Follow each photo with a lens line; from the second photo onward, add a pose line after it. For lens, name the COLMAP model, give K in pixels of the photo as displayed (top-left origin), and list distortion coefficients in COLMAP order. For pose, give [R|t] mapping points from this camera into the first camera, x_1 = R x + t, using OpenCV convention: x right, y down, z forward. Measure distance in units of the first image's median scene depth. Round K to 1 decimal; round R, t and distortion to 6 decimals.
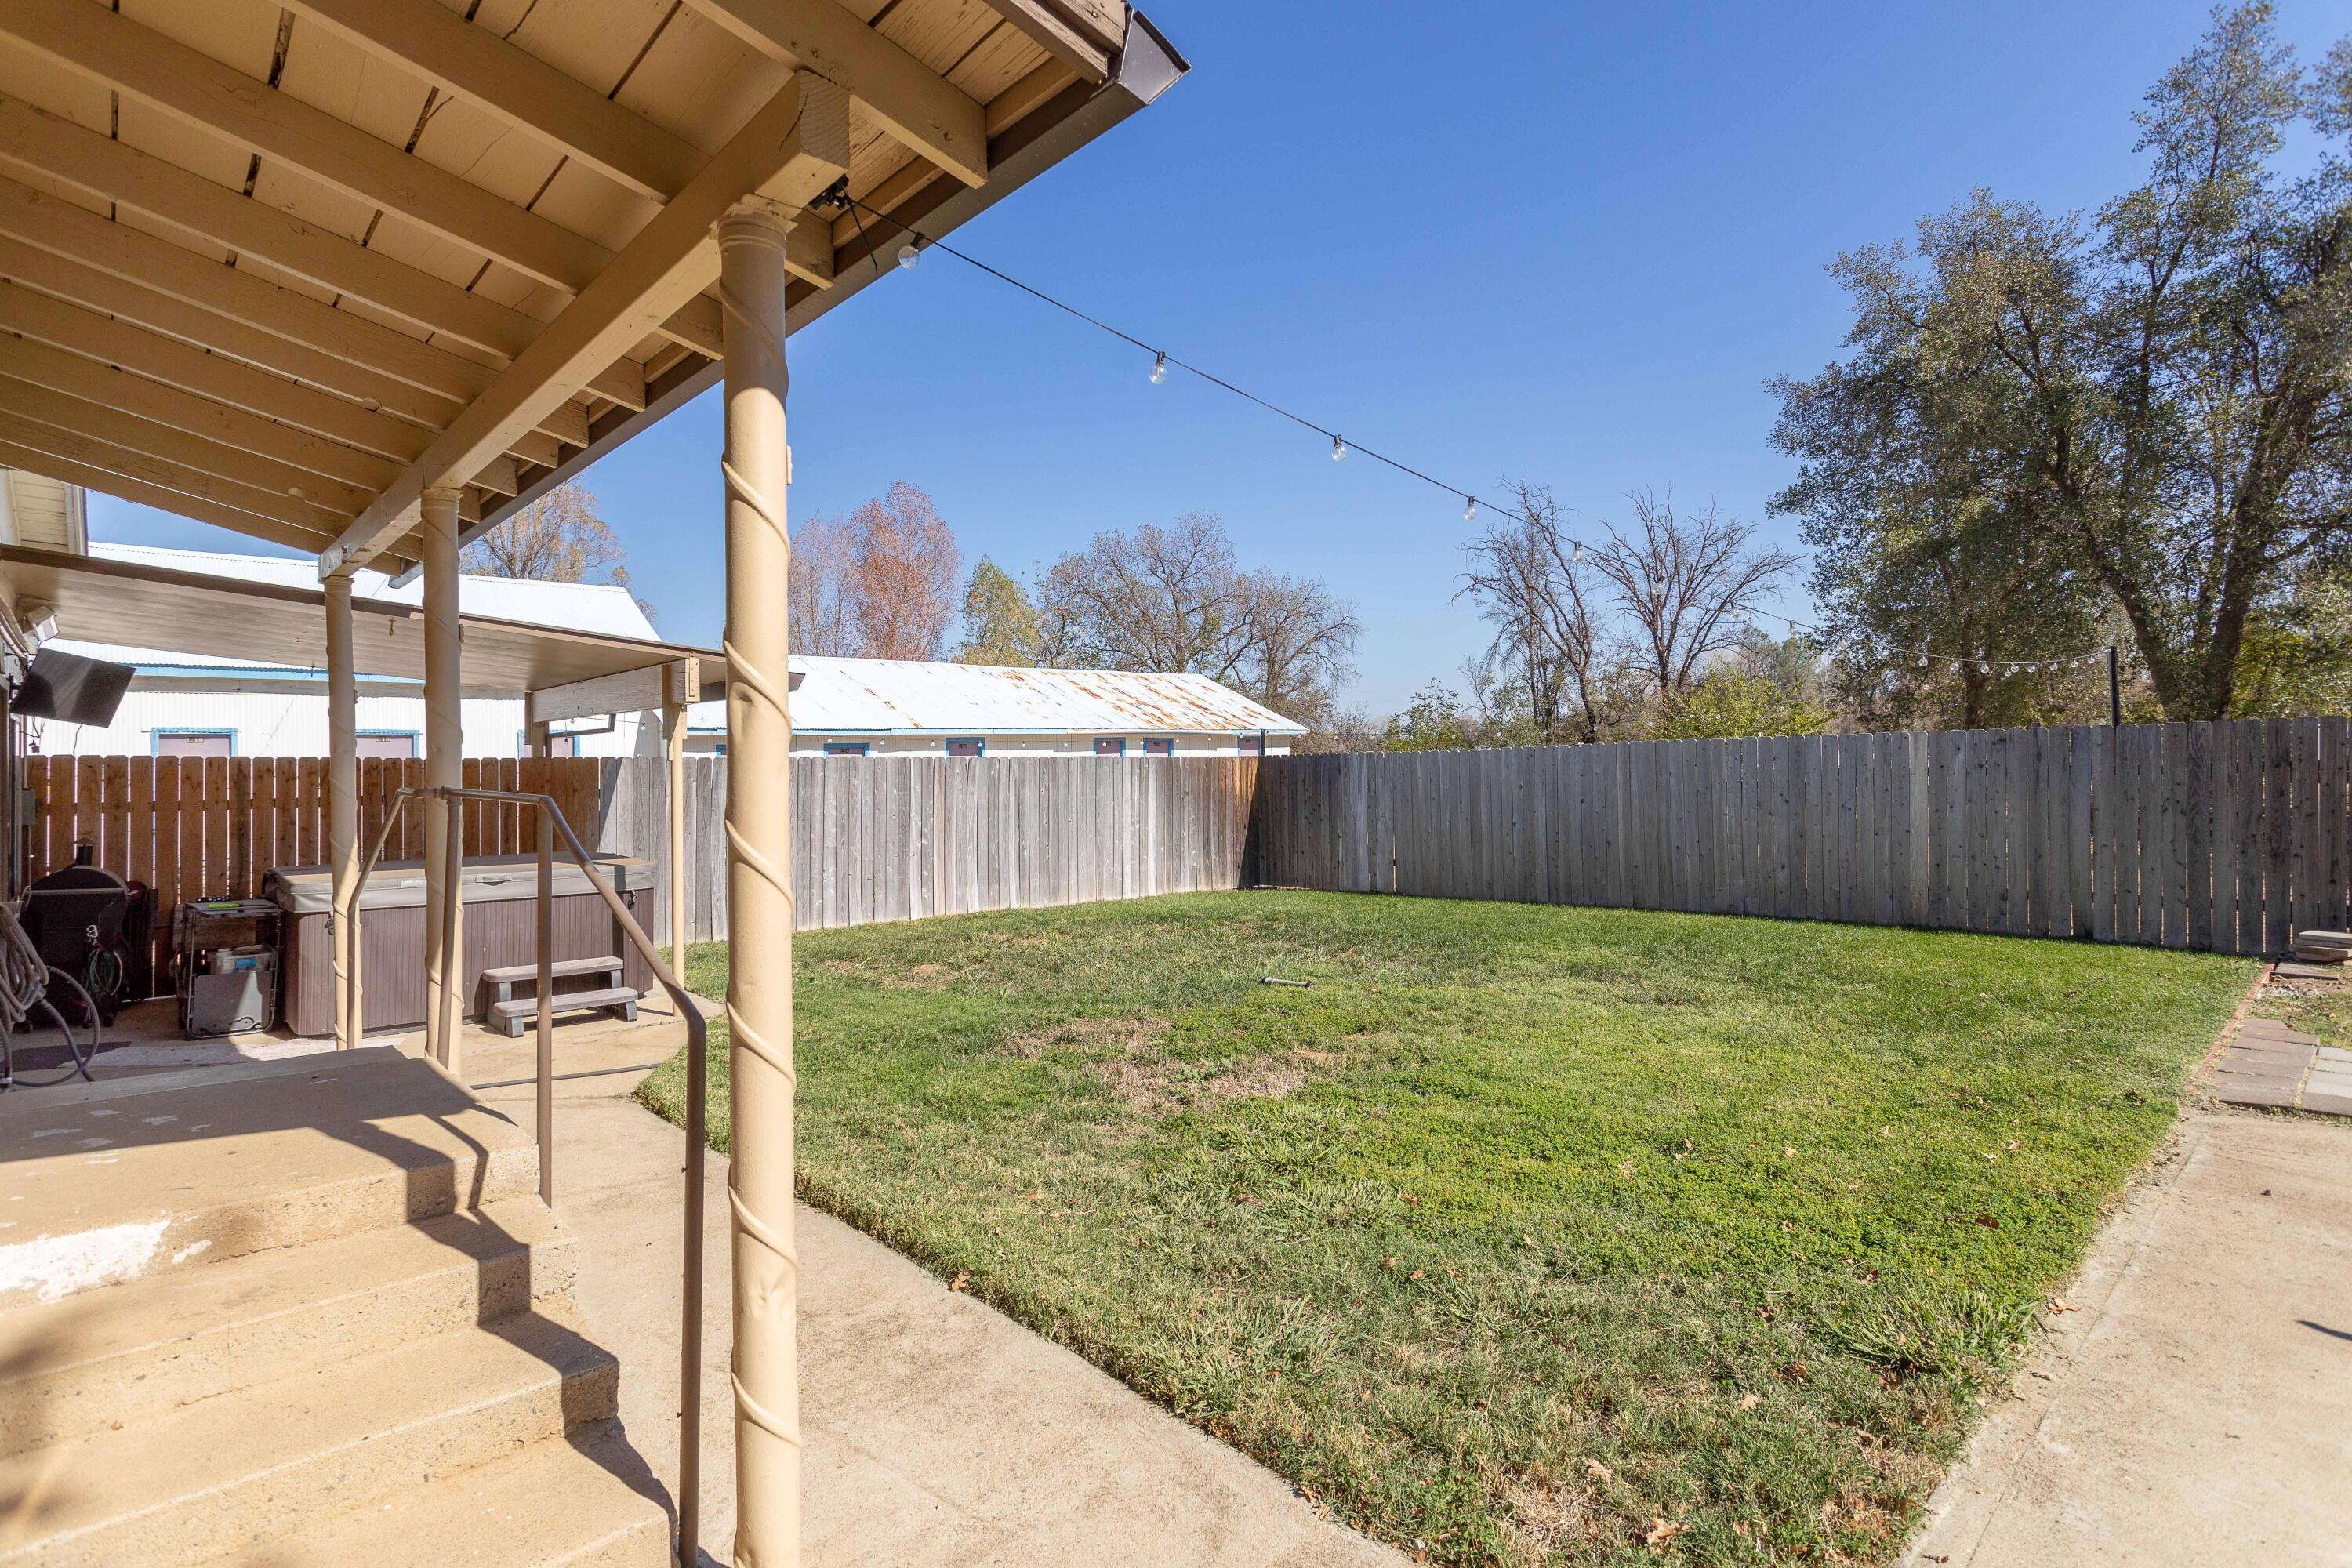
lens RADIAL K [[1142.0, 0, 1132.3], [0, 1142.0, 743.6], [0, 0, 1]] dist [0.000899, -0.002134]
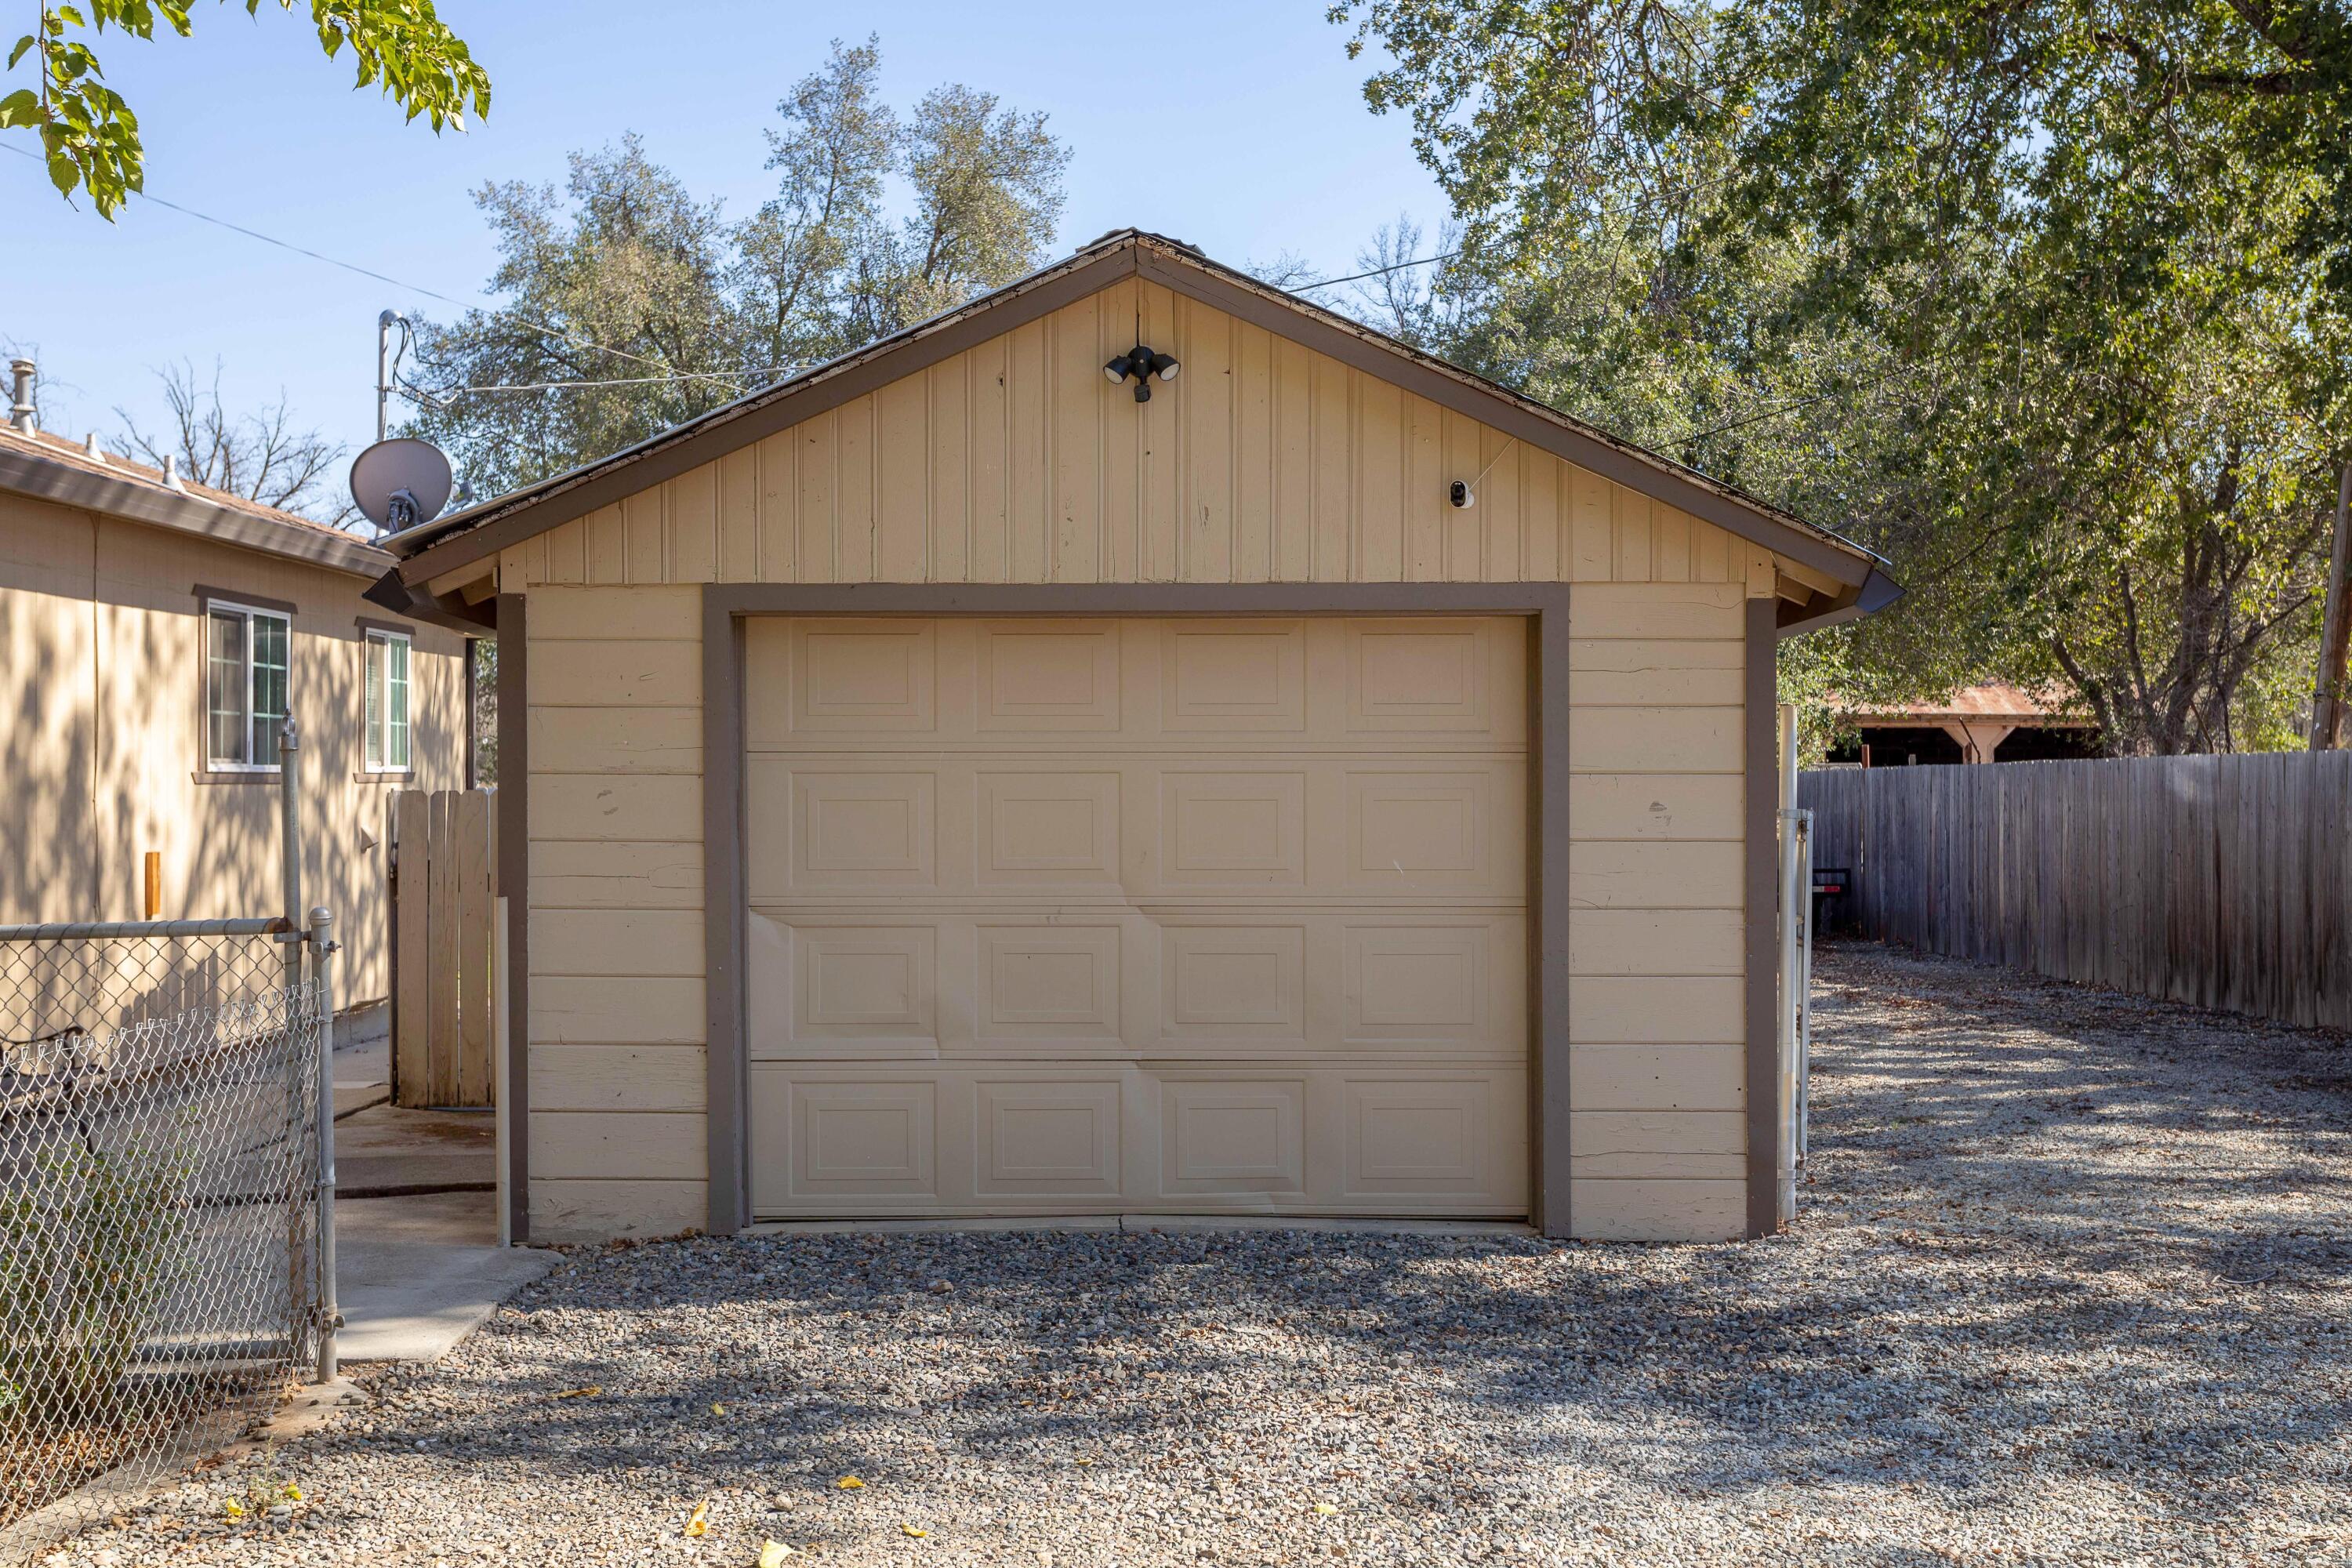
lens RADIAL K [[2485.9, 0, 1174.0], [0, 2485.9, 780.2], [0, 0, 1]] dist [0.023028, 0.000000]
pose [[0.657660, 0.020423, 0.753038, -0.390265], [-0.027318, 0.999622, -0.003253, -0.012330], [-0.752820, -0.018432, 0.657969, -0.548372]]
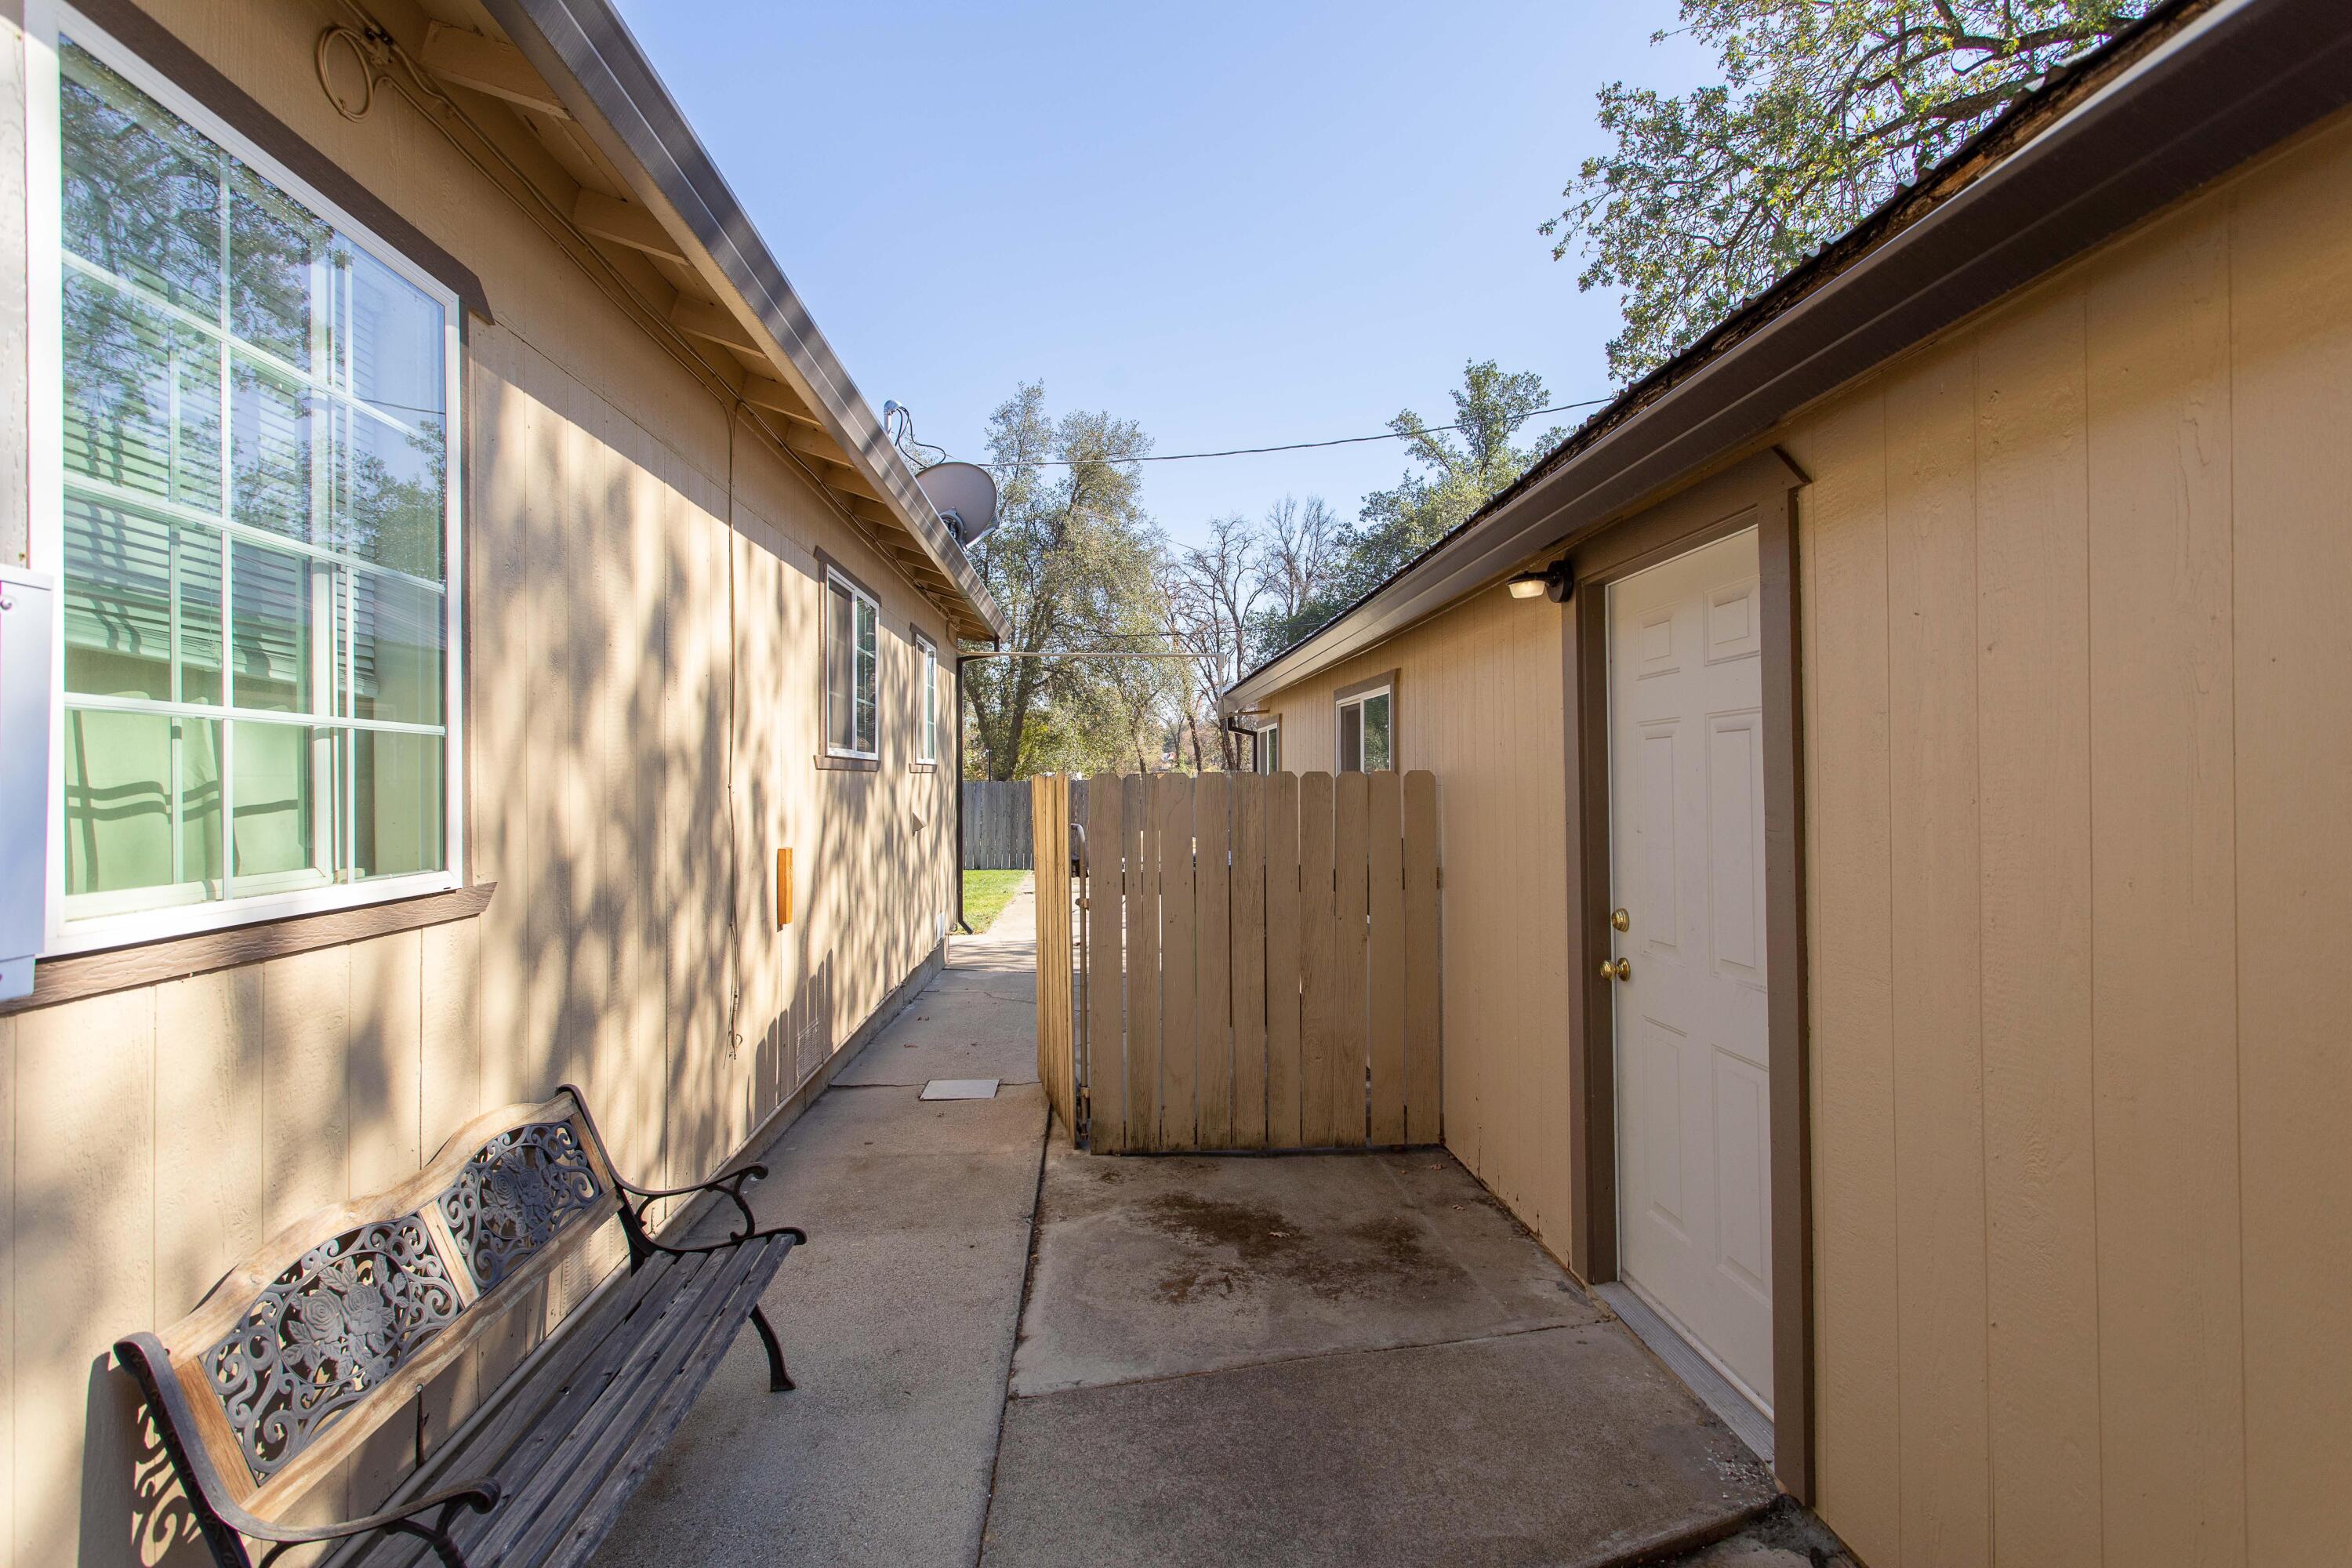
lens RADIAL K [[1142.0, 0, 1184.1], [0, 1142.0, 774.9], [0, 0, 1]] dist [0.000899, -0.002134]
pose [[0.609742, 0.020629, 0.792331, -0.278893], [-0.021384, 0.999726, -0.009572, -0.006916], [-0.792311, -0.011106, 0.610016, -0.282409]]
